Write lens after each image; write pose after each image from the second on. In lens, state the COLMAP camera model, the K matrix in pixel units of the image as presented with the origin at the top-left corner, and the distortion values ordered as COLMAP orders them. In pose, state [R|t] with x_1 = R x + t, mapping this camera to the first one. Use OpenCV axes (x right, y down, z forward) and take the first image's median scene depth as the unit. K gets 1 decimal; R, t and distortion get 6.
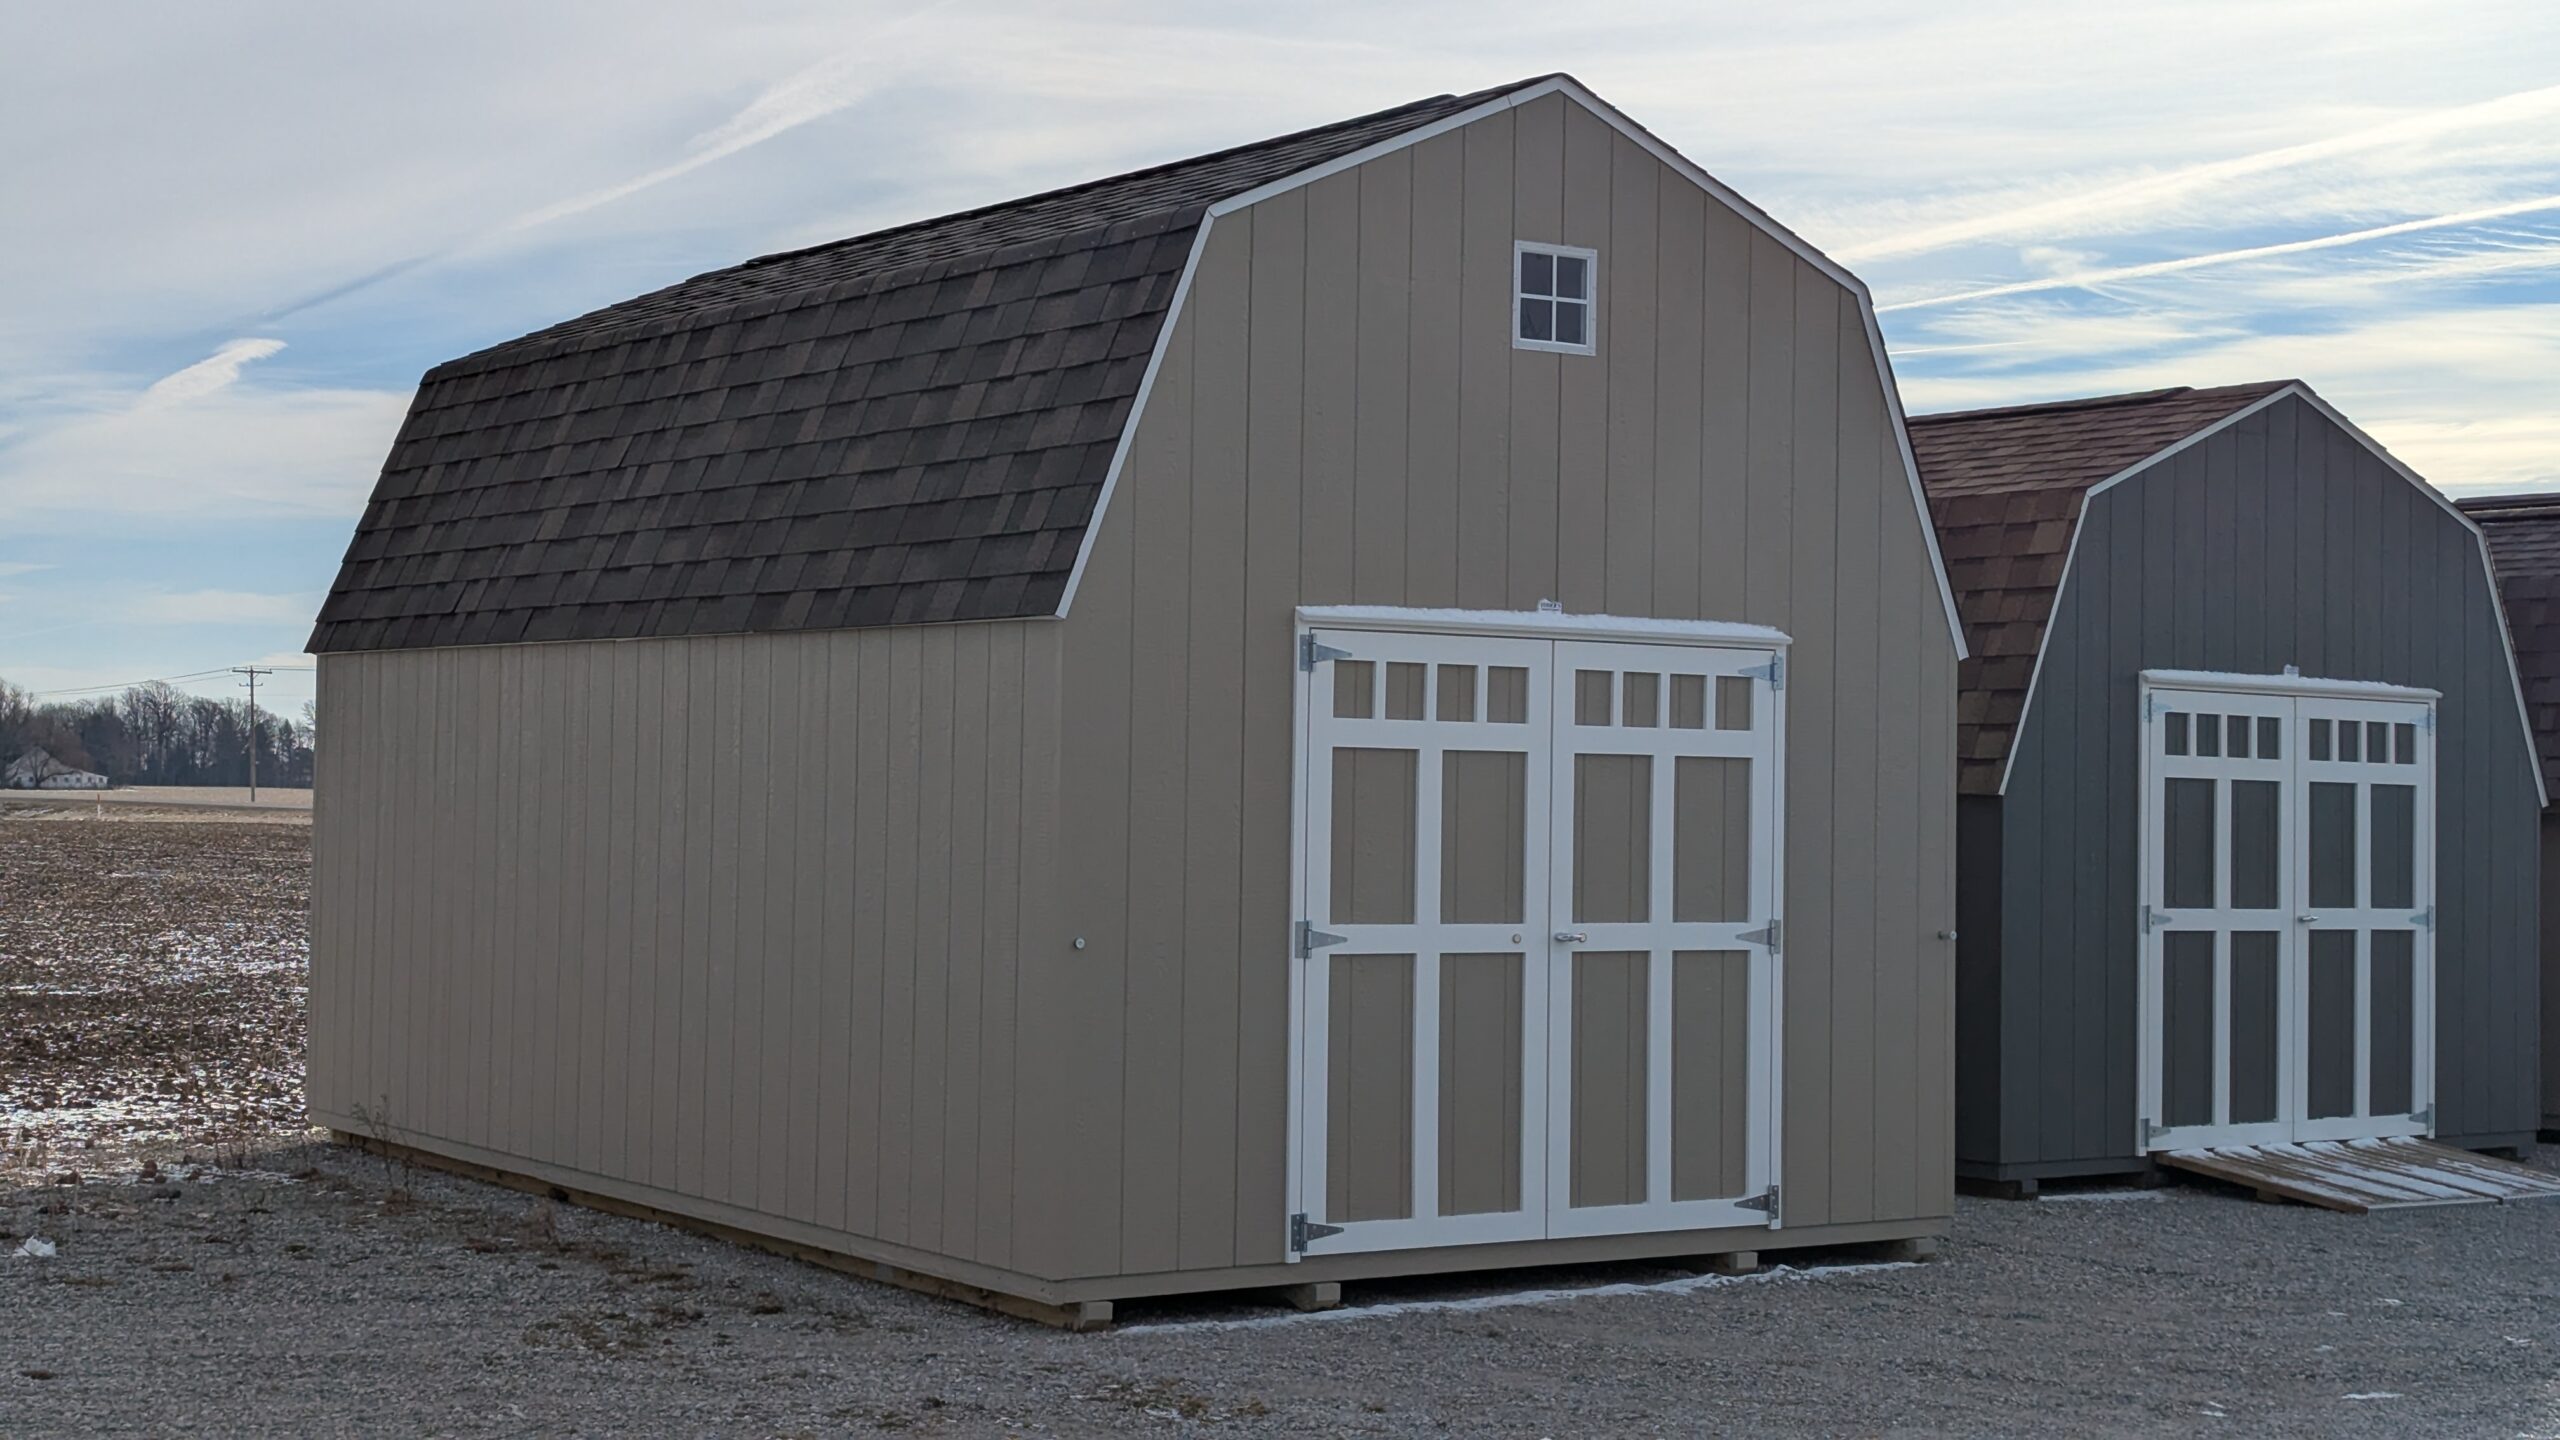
lens RADIAL K [[3623.8, 0, 1272.8], [0, 3623.8, 724.1], [0, 0, 1]] dist [0.177567, 0.000000]
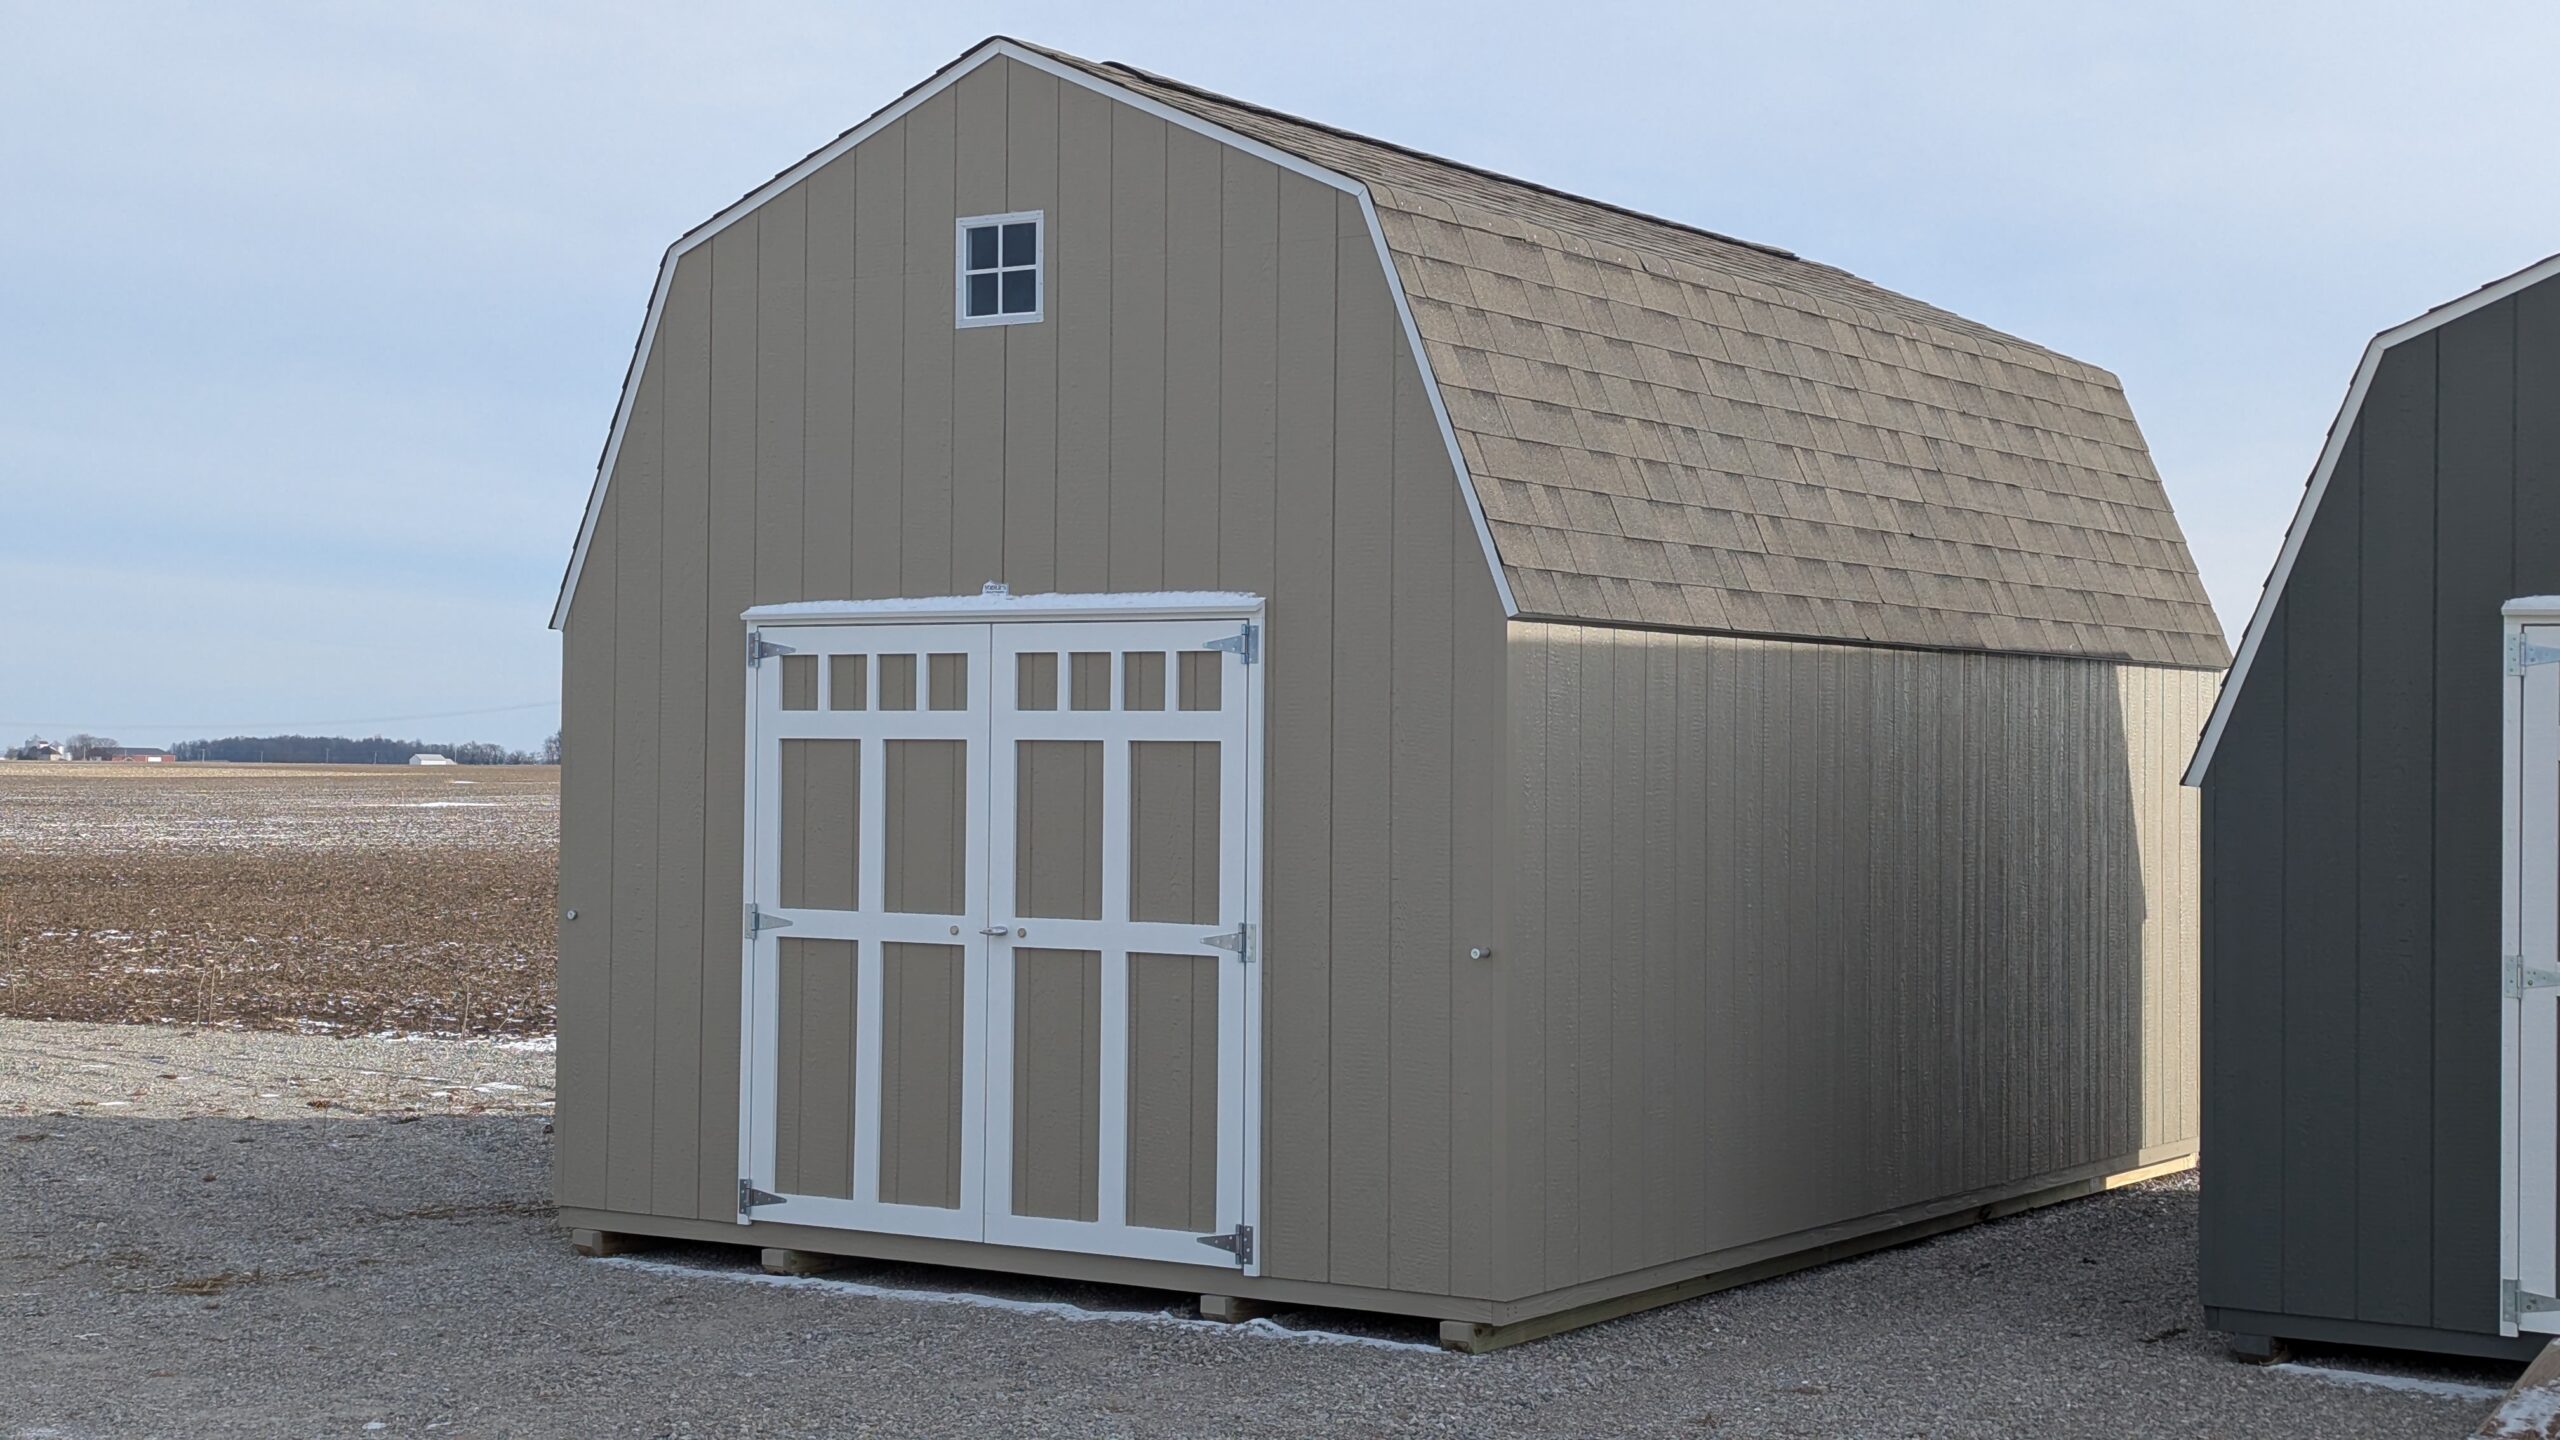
lens RADIAL K [[3623.8, 0, 1273.2], [0, 3623.8, 712.9], [0, 0, 1]] dist [0.177567, 0.000000]
pose [[0.367397, -0.023895, -0.929757, 1.004026], [0.015286, 0.999690, -0.019652, 0.020840], [0.929938, -0.006992, 0.367649, 0.714688]]
